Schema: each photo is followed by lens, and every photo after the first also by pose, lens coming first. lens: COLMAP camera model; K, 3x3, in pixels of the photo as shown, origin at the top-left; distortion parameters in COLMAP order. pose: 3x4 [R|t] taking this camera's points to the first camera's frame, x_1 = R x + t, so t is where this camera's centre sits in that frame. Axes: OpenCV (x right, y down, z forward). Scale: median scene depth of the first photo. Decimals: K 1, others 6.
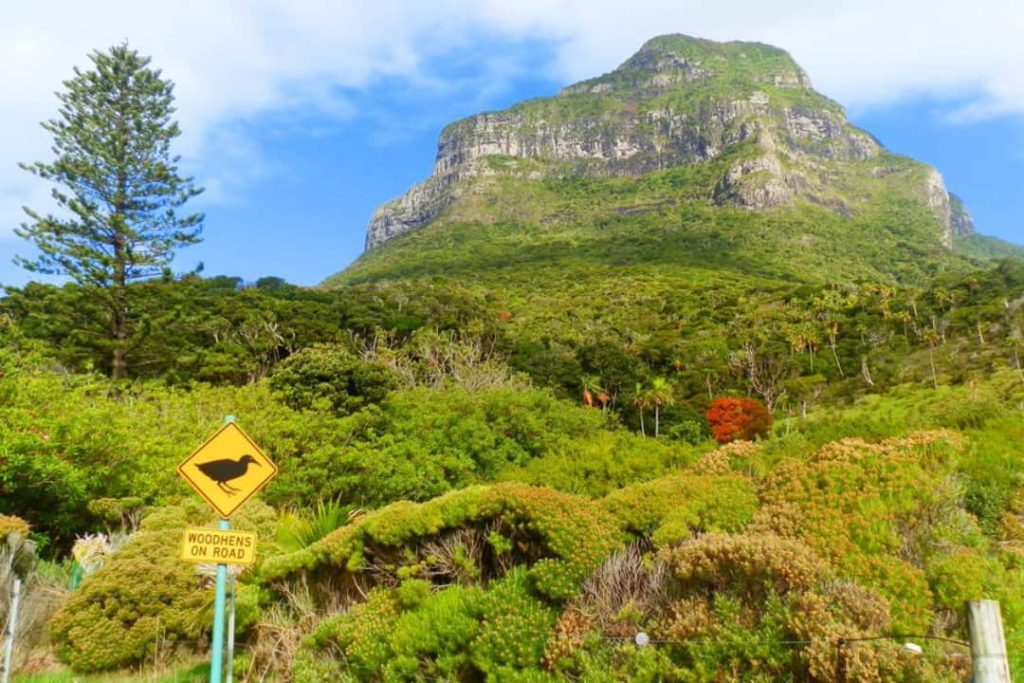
lens RADIAL K [[849.0, 0, 519.0], [0, 849.0, 360.9], [0, 0, 1]] dist [0.006799, -0.008521]
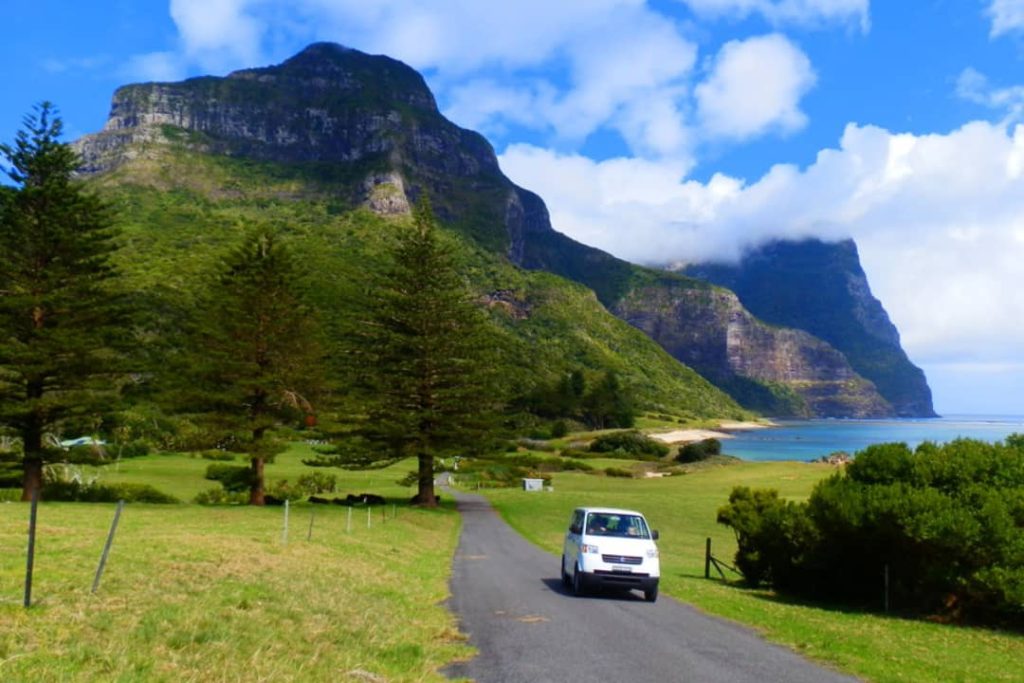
lens RADIAL K [[849.0, 0, 519.0], [0, 849.0, 360.9], [0, 0, 1]] dist [0.006799, -0.008521]
pose [[0.914139, 0.043958, 0.403012, -0.044110], [-0.081725, 0.993677, 0.076988, -0.052279], [-0.397079, -0.103314, 0.911951, -0.267463]]
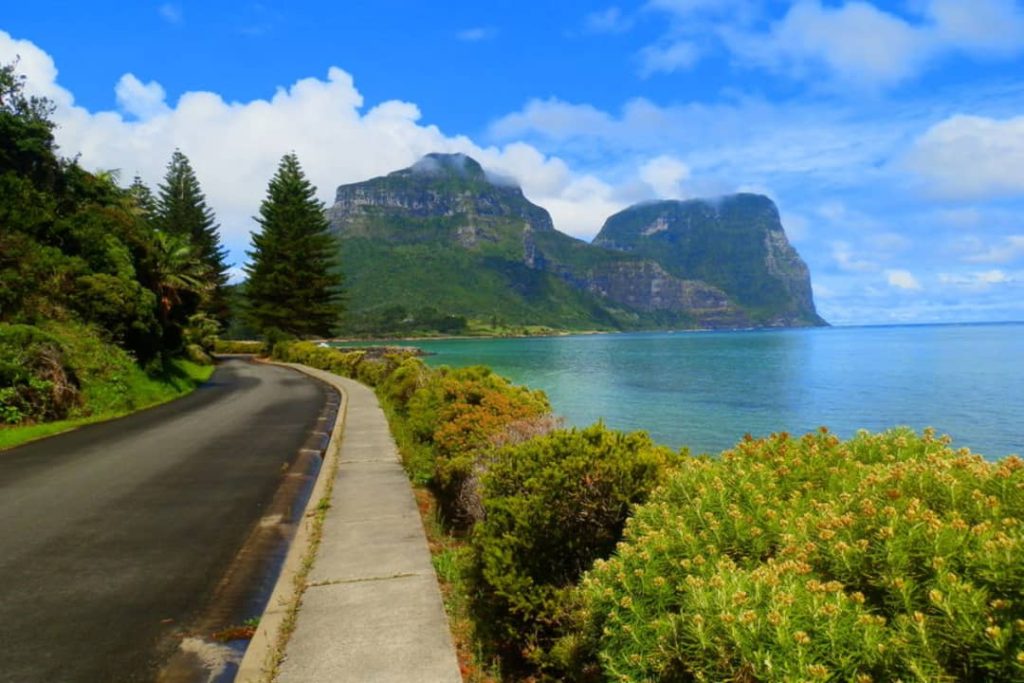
lens RADIAL K [[849.0, 0, 519.0], [0, 849.0, 360.9], [0, 0, 1]] dist [0.006799, -0.008521]
pose [[0.938803, -0.021812, 0.343763, -0.469335], [-0.039176, 0.984756, 0.169473, -0.230975], [-0.342219, -0.172569, 0.923637, -1.525755]]
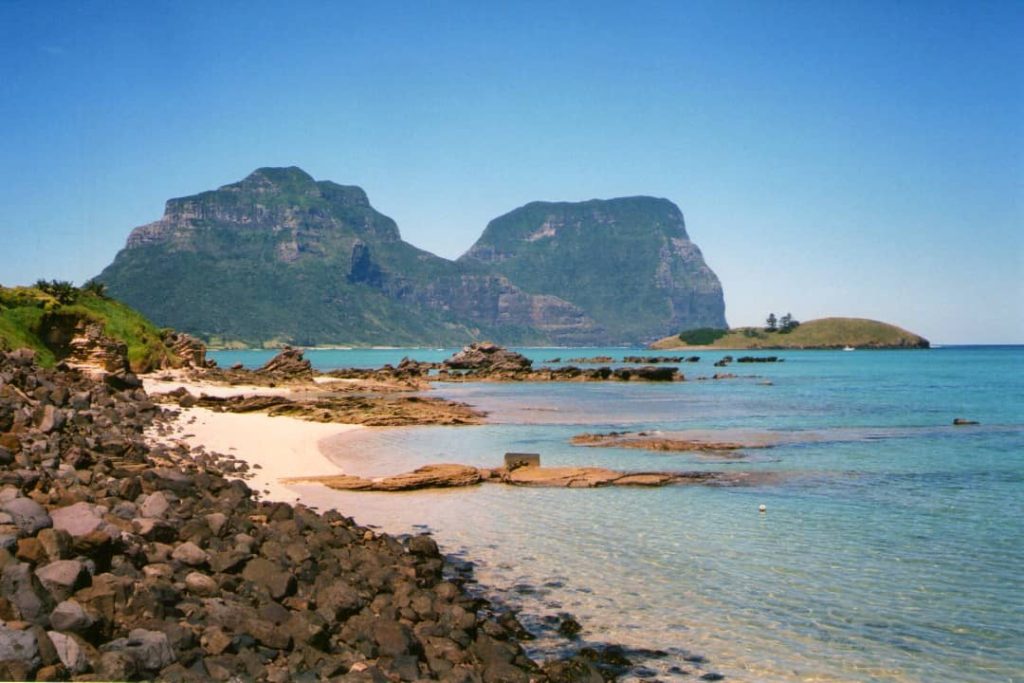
lens RADIAL K [[1246.5, 0, 512.0], [0, 1246.5, 341.5], [0, 0, 1]] dist [0.008691, -0.000208]
pose [[0.937206, 0.004188, 0.348752, -0.429242], [-0.052042, 0.990413, 0.127960, -0.403562], [-0.344872, -0.138075, 0.928439, -2.798805]]
